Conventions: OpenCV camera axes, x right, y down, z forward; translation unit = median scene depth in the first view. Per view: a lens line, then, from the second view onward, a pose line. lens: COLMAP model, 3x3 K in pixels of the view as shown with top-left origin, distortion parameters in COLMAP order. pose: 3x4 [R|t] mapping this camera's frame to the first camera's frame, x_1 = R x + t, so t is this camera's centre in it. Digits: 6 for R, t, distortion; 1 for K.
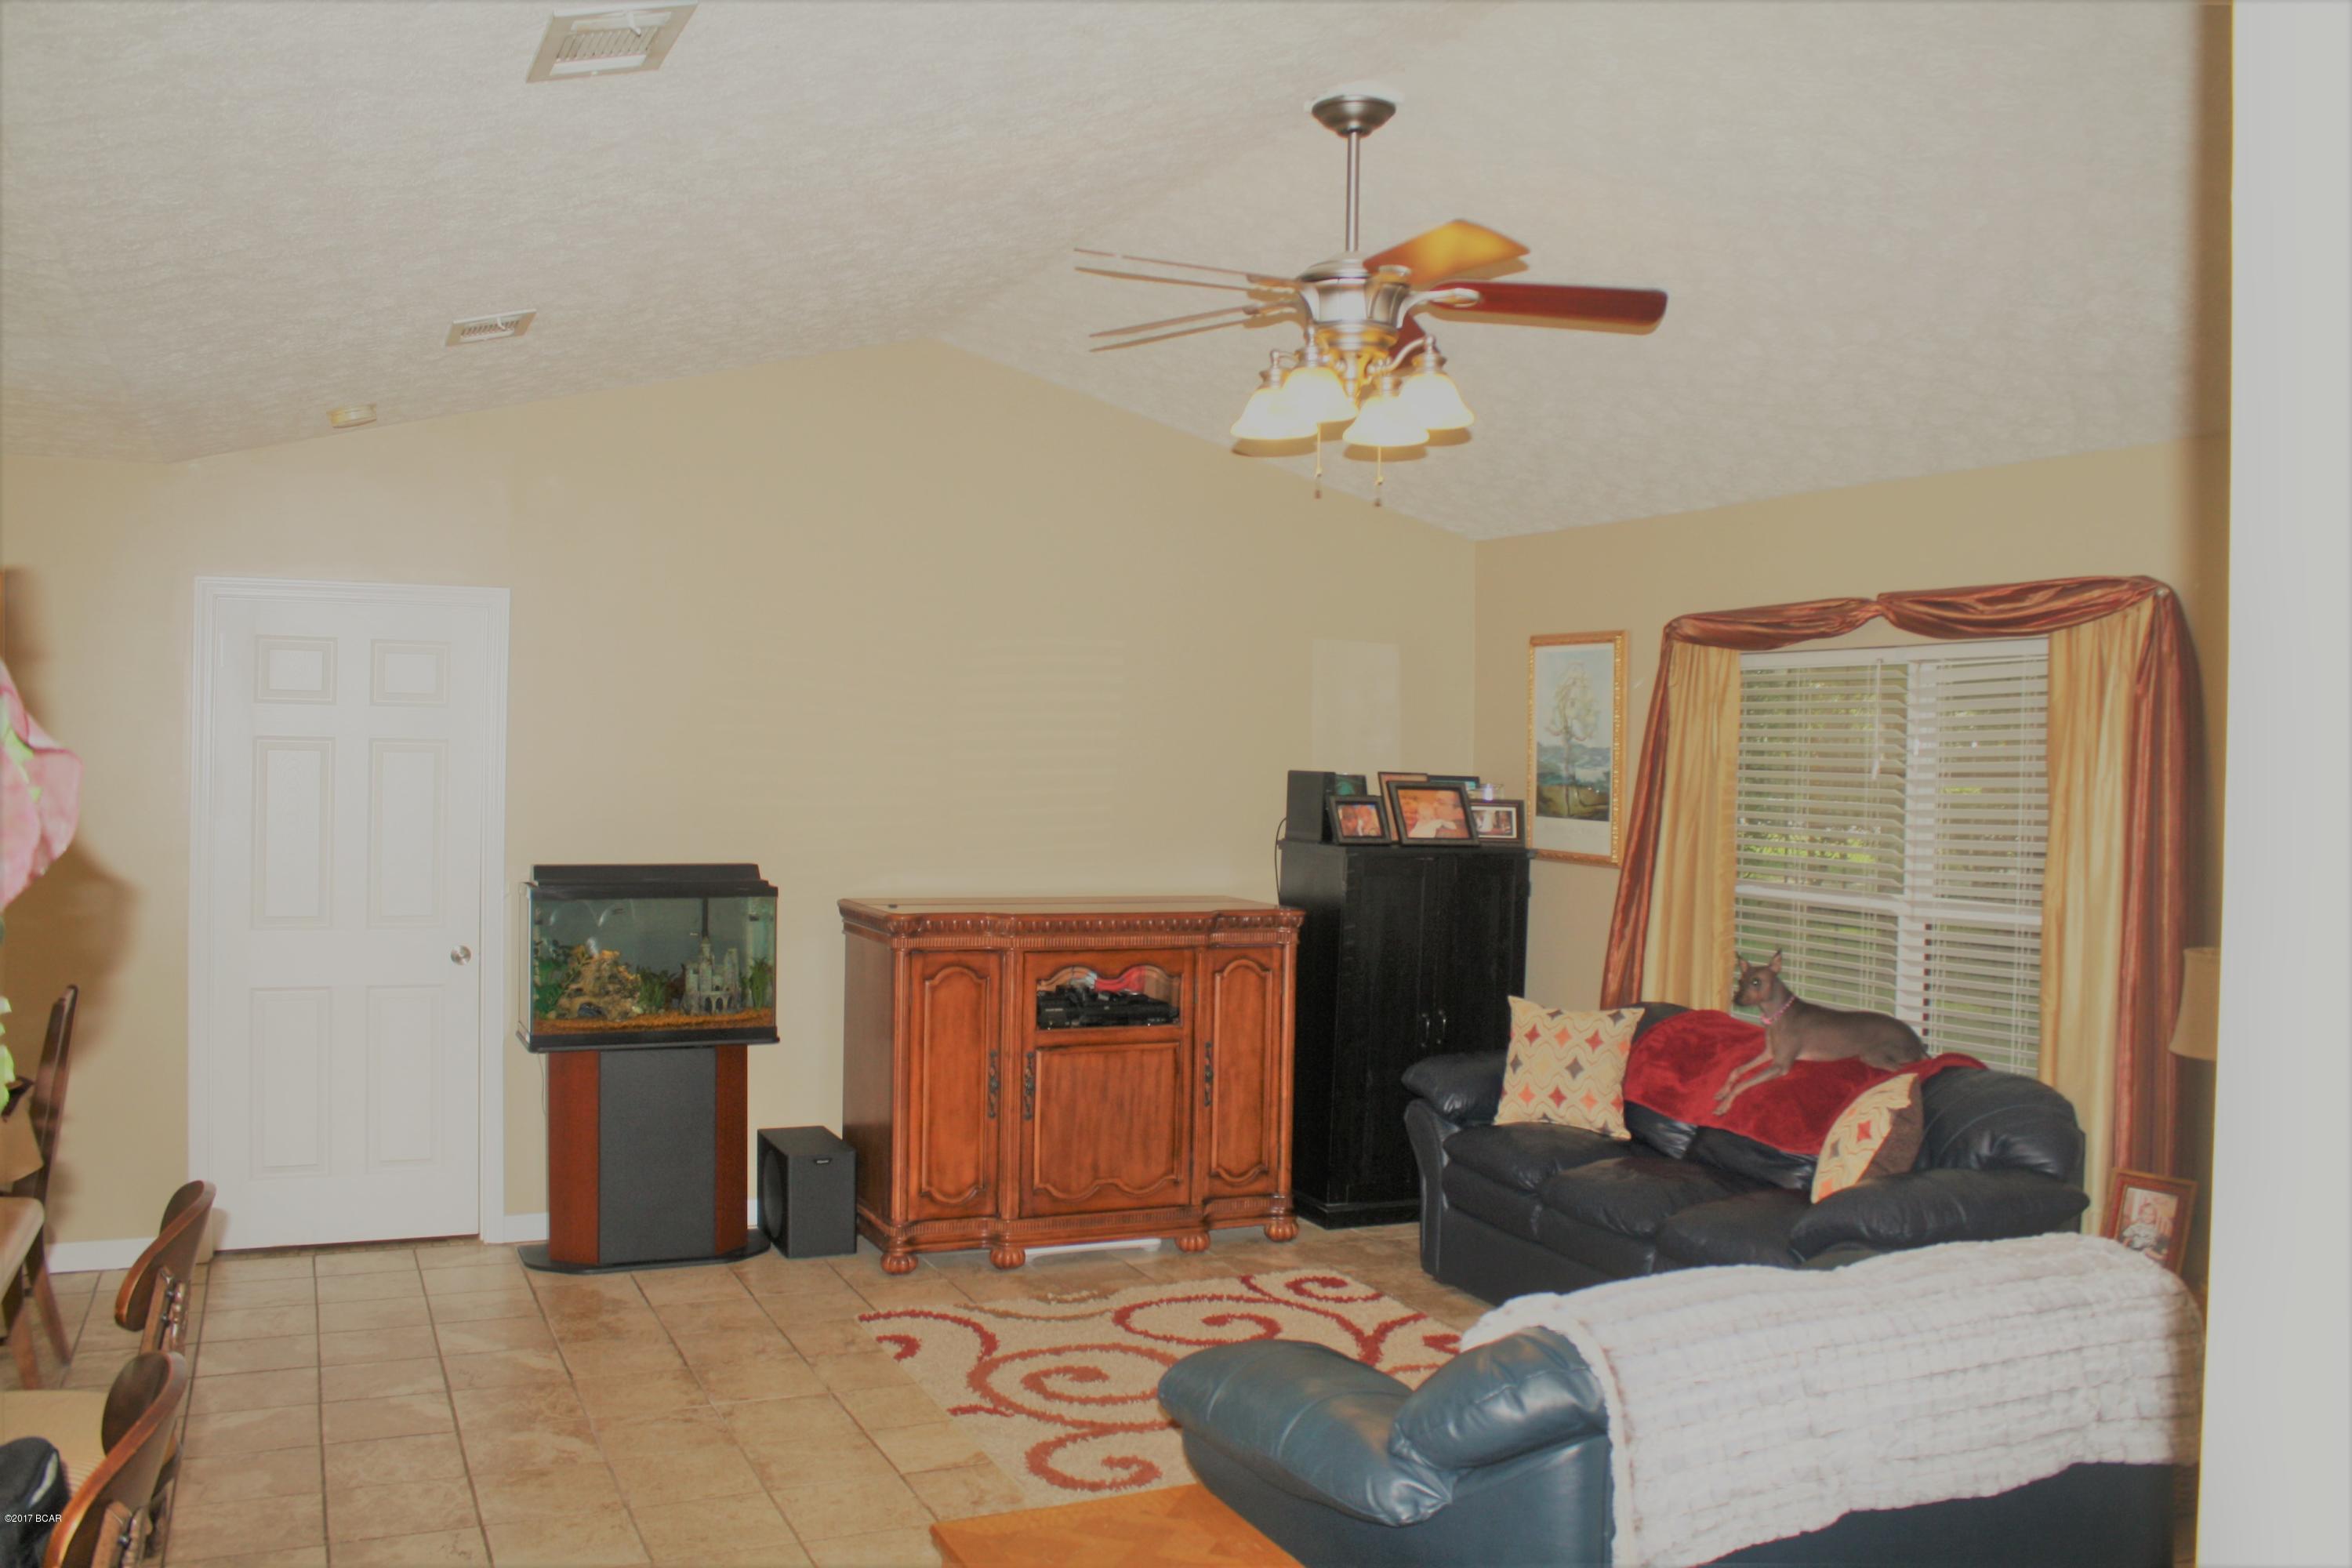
lens RADIAL K [[1998.4, 0, 1182.8], [0, 1998.4, 757.9], [0, 0, 1]] dist [-0.160400, 0.150126]
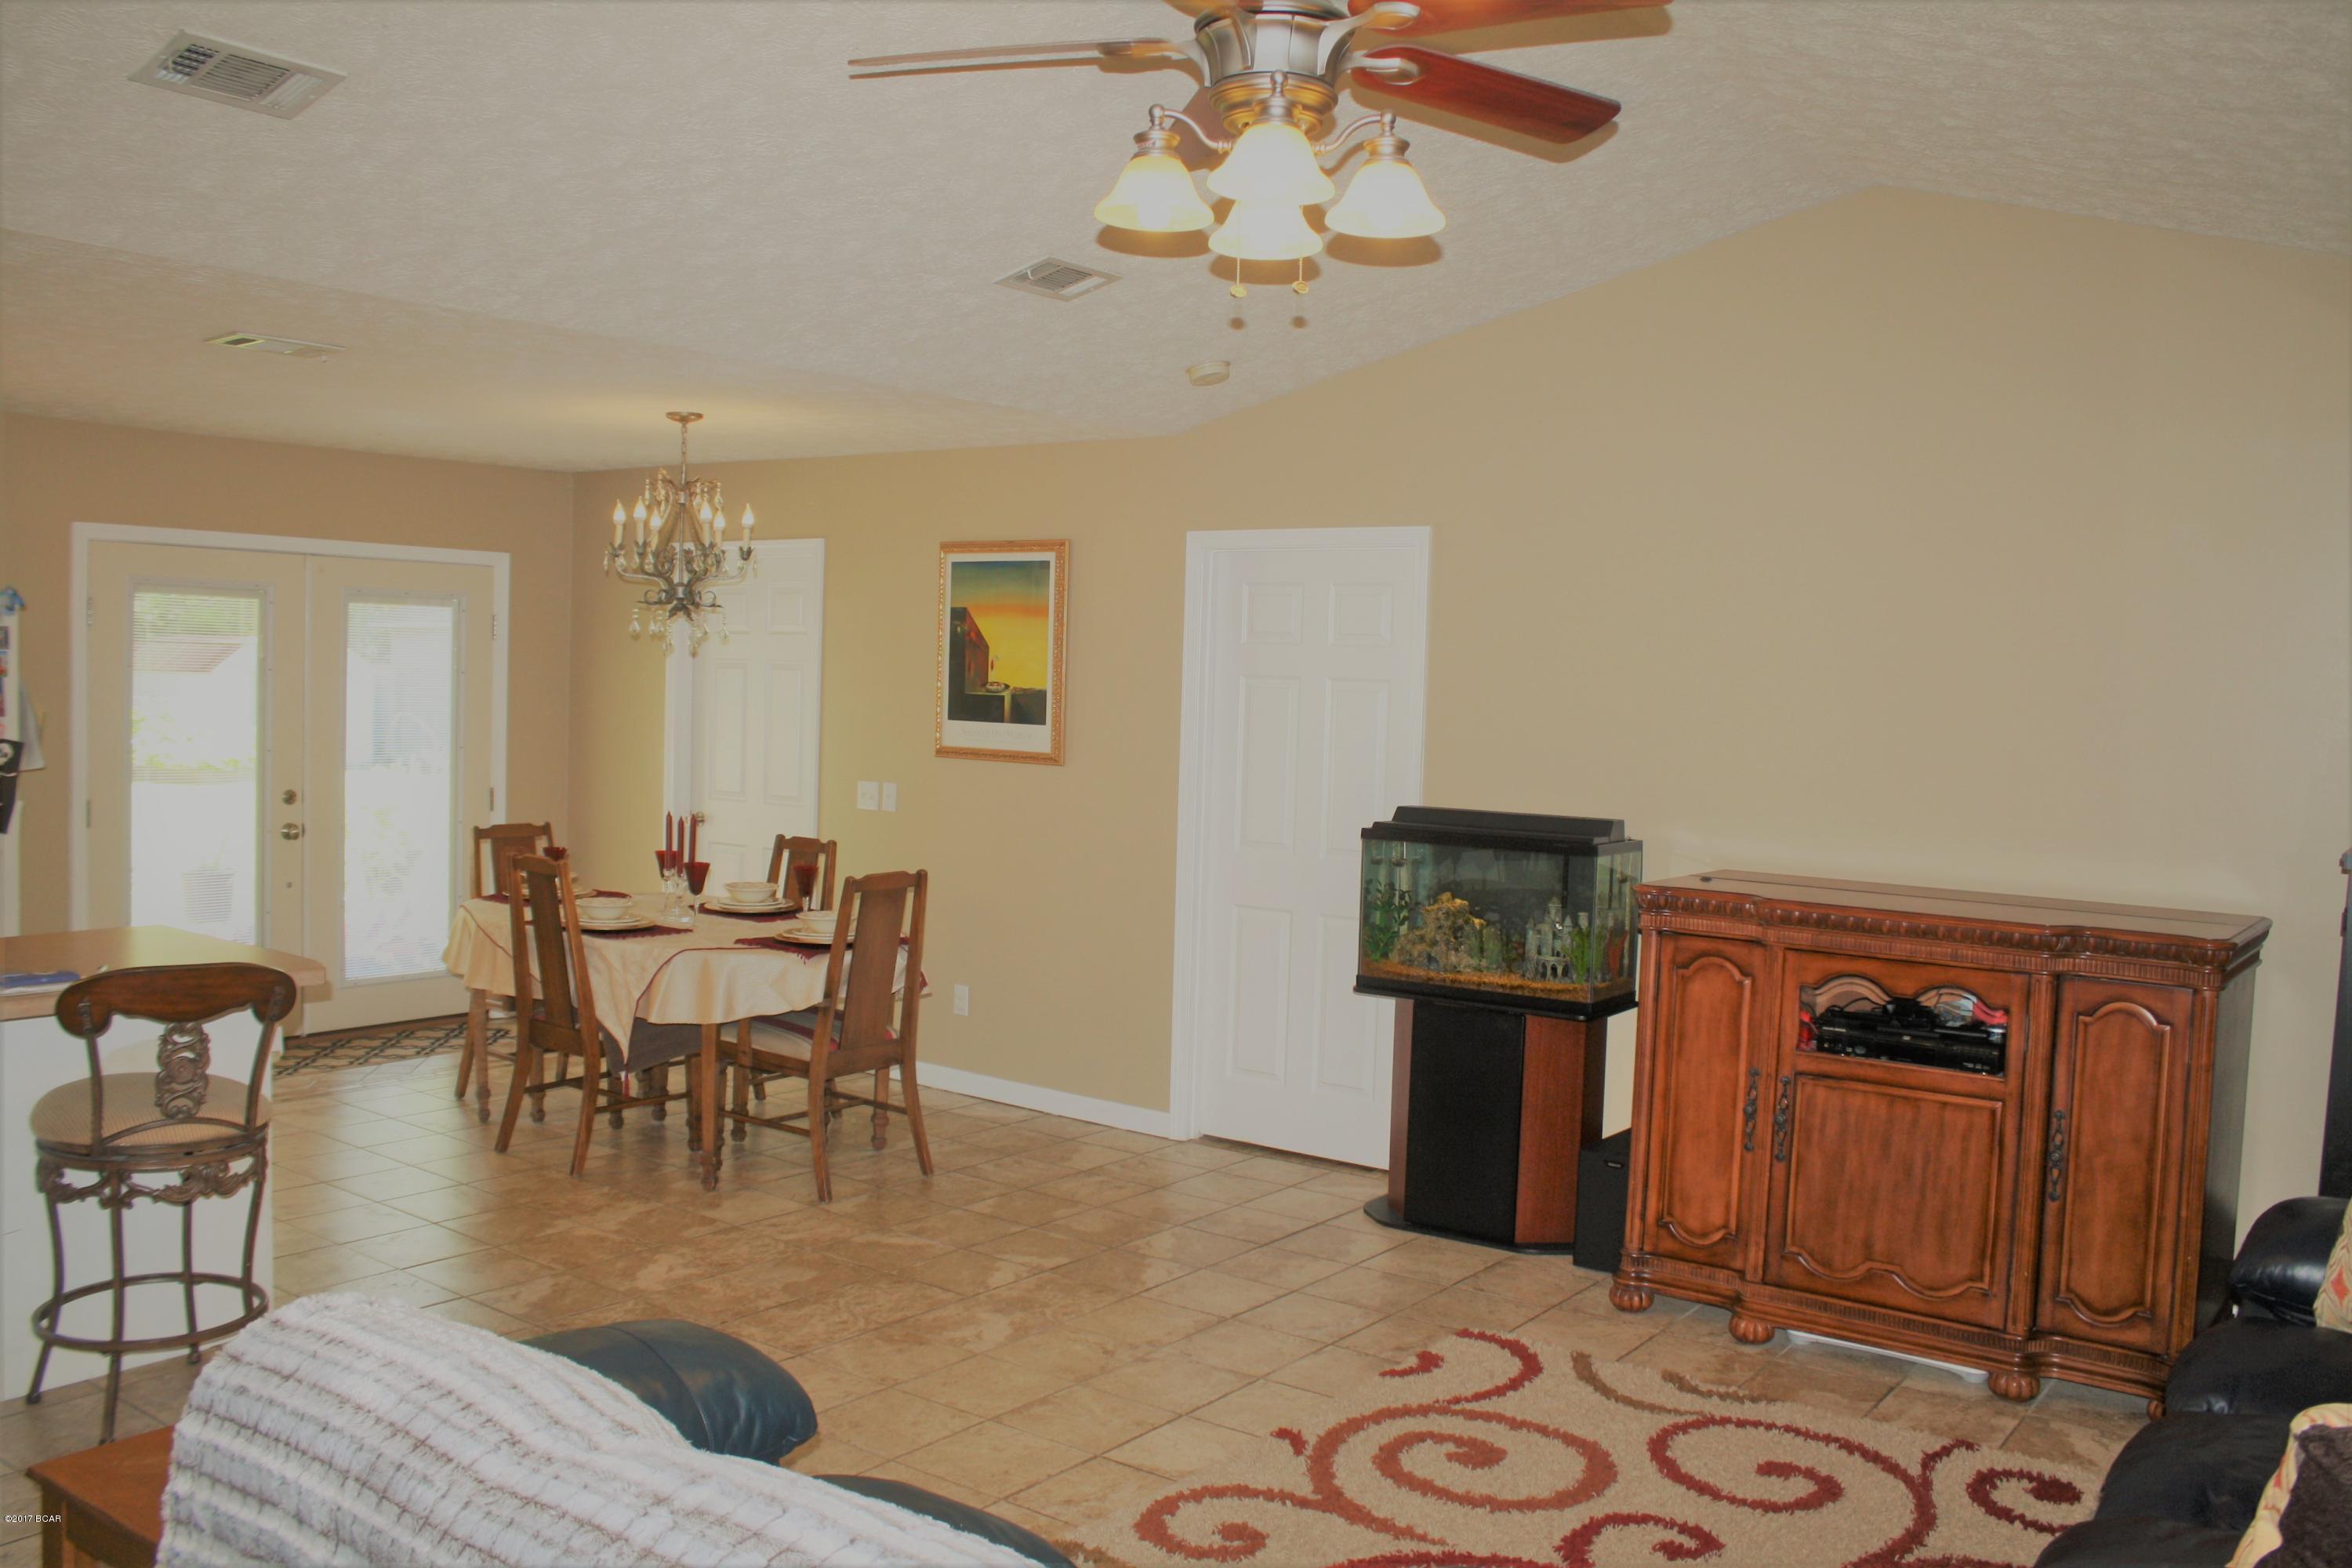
lens RADIAL K [[1998.4, 0, 1182.8], [0, 1998.4, 757.9], [0, 0, 1]] dist [-0.160400, 0.150126]
pose [[0.473554, 0.032347, -0.880171, 0.489769], [-0.021018, 0.999456, 0.025422, 0.007438], [0.880514, 0.006461, 0.473976, 0.423596]]
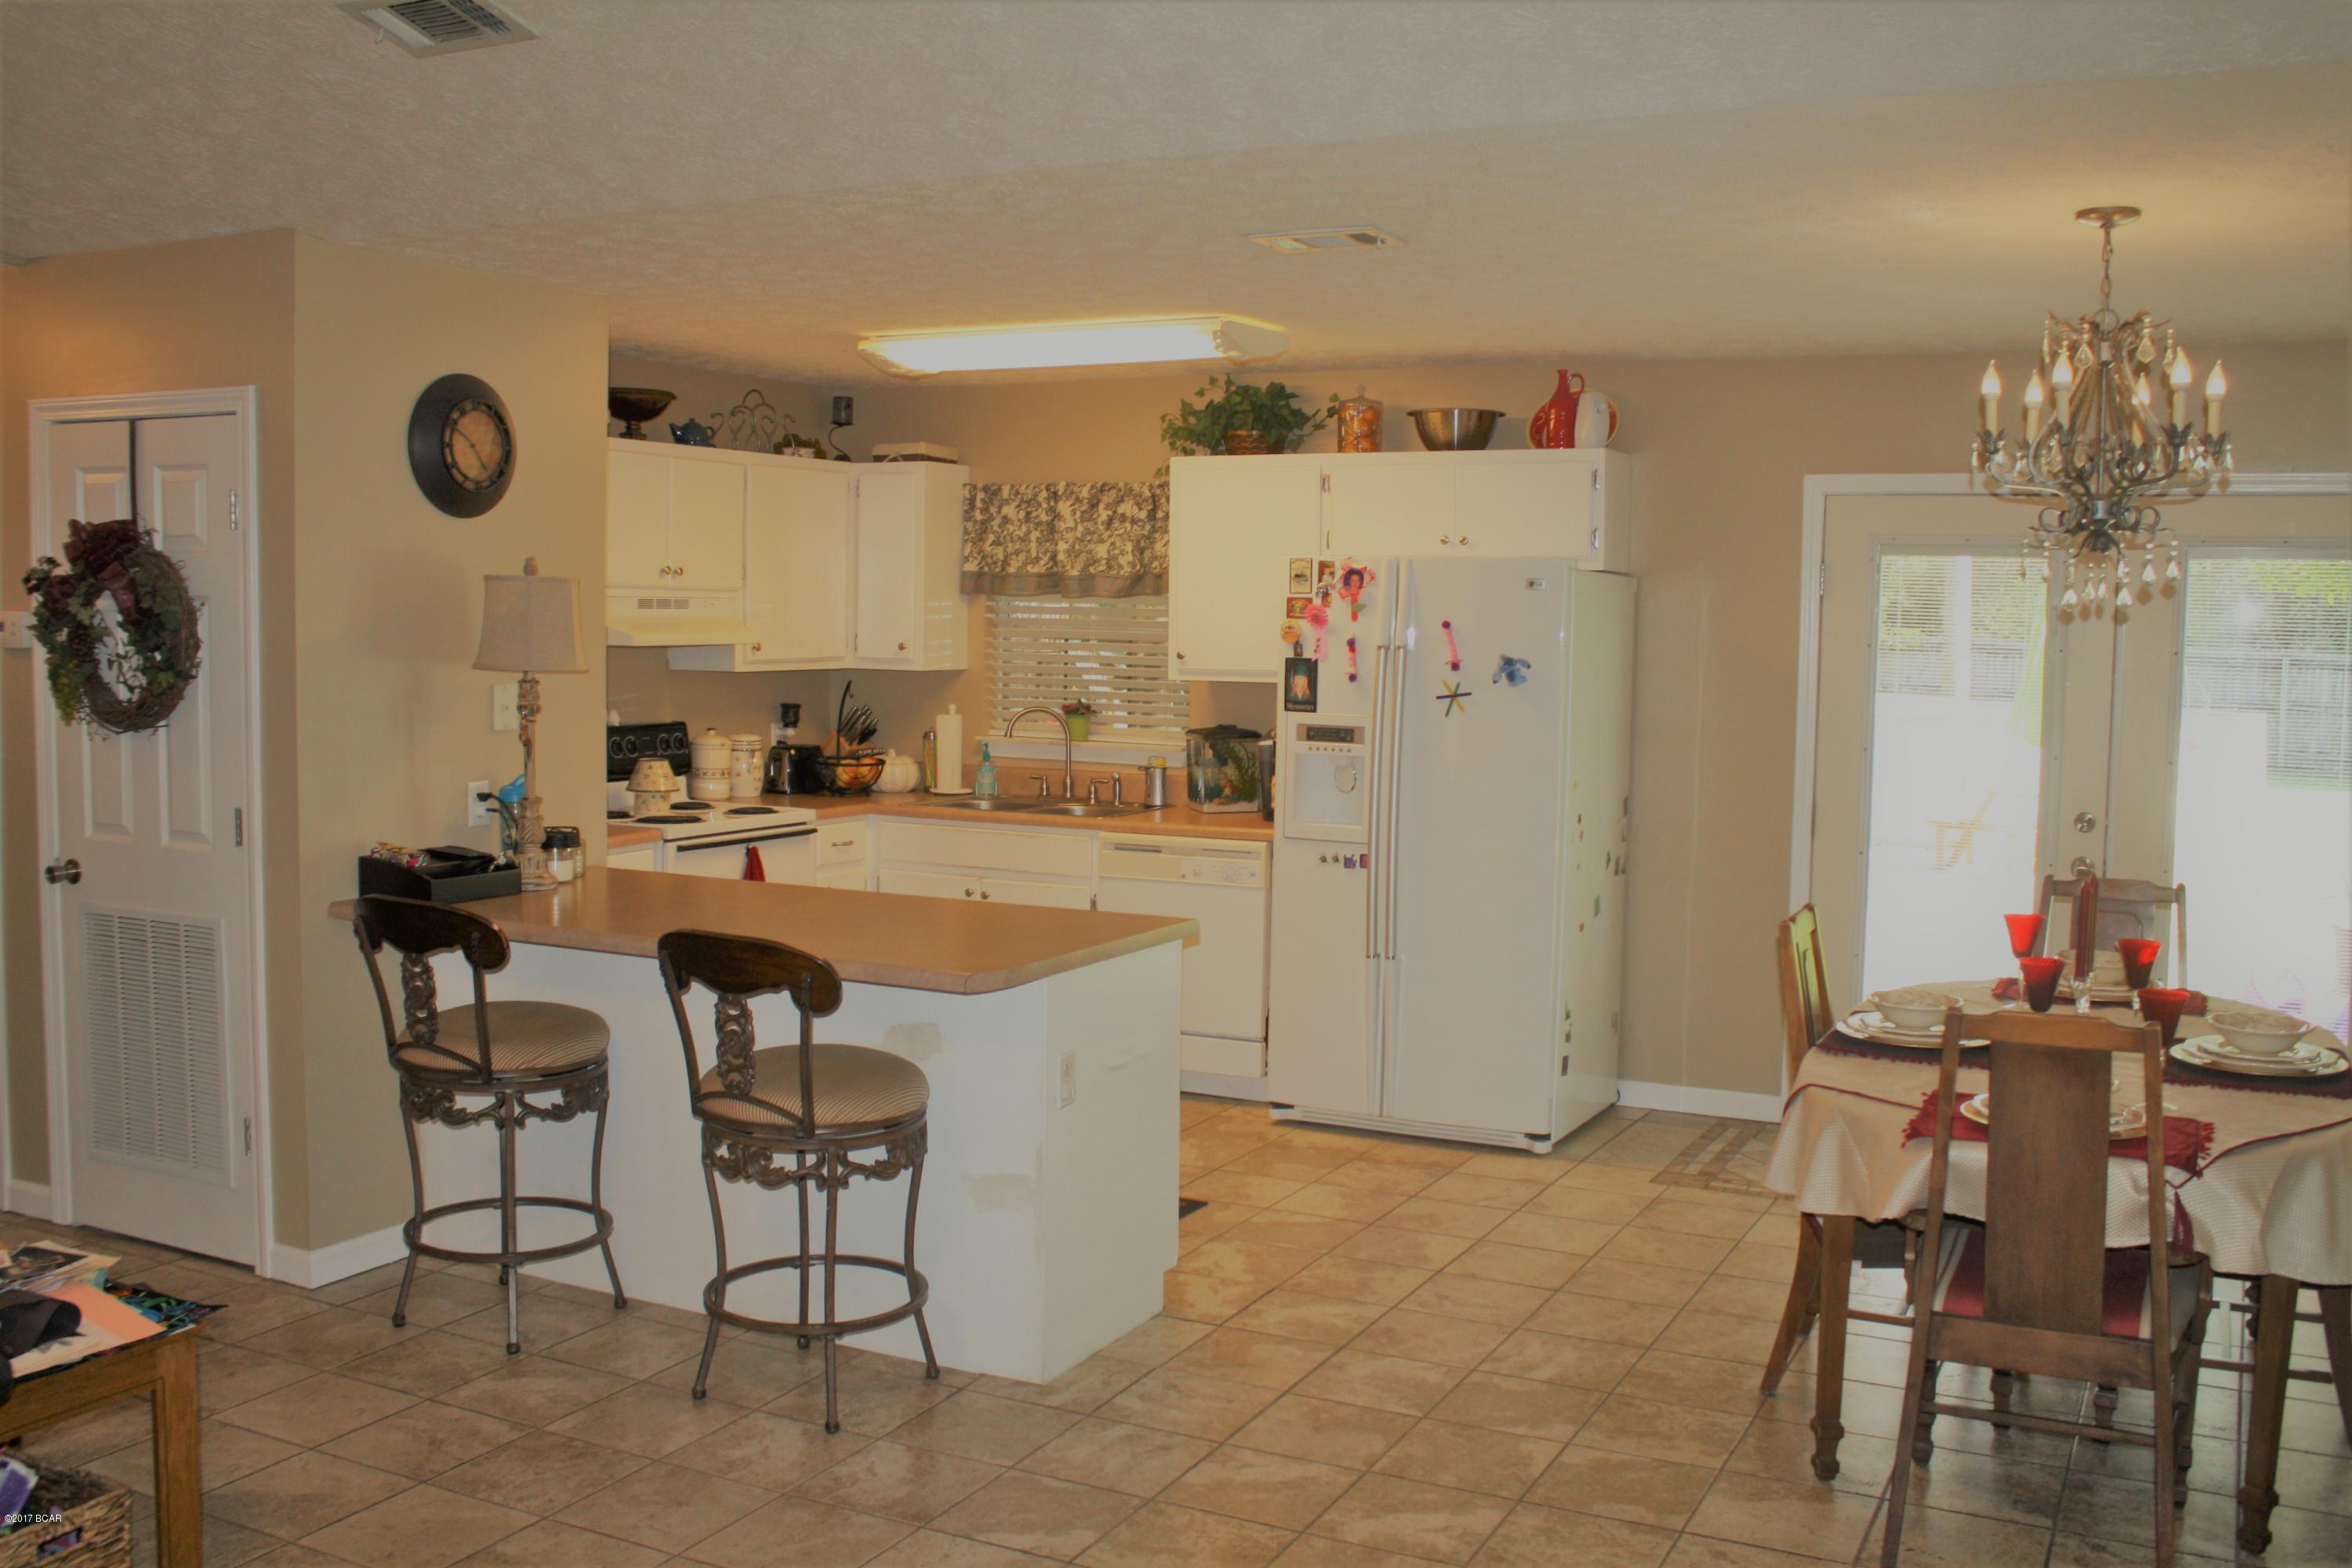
lens RADIAL K [[2141.0, 0, 1176.0], [0, 2141.0, 784.0], [0, 0, 1]] dist [-0.123186, 0.000751]
pose [[-0.791850, 0.017762, -0.610457, 0.070818], [-0.031254, 0.997089, 0.069552, 0.001725], [0.609915, 0.074154, -0.788990, 1.045908]]
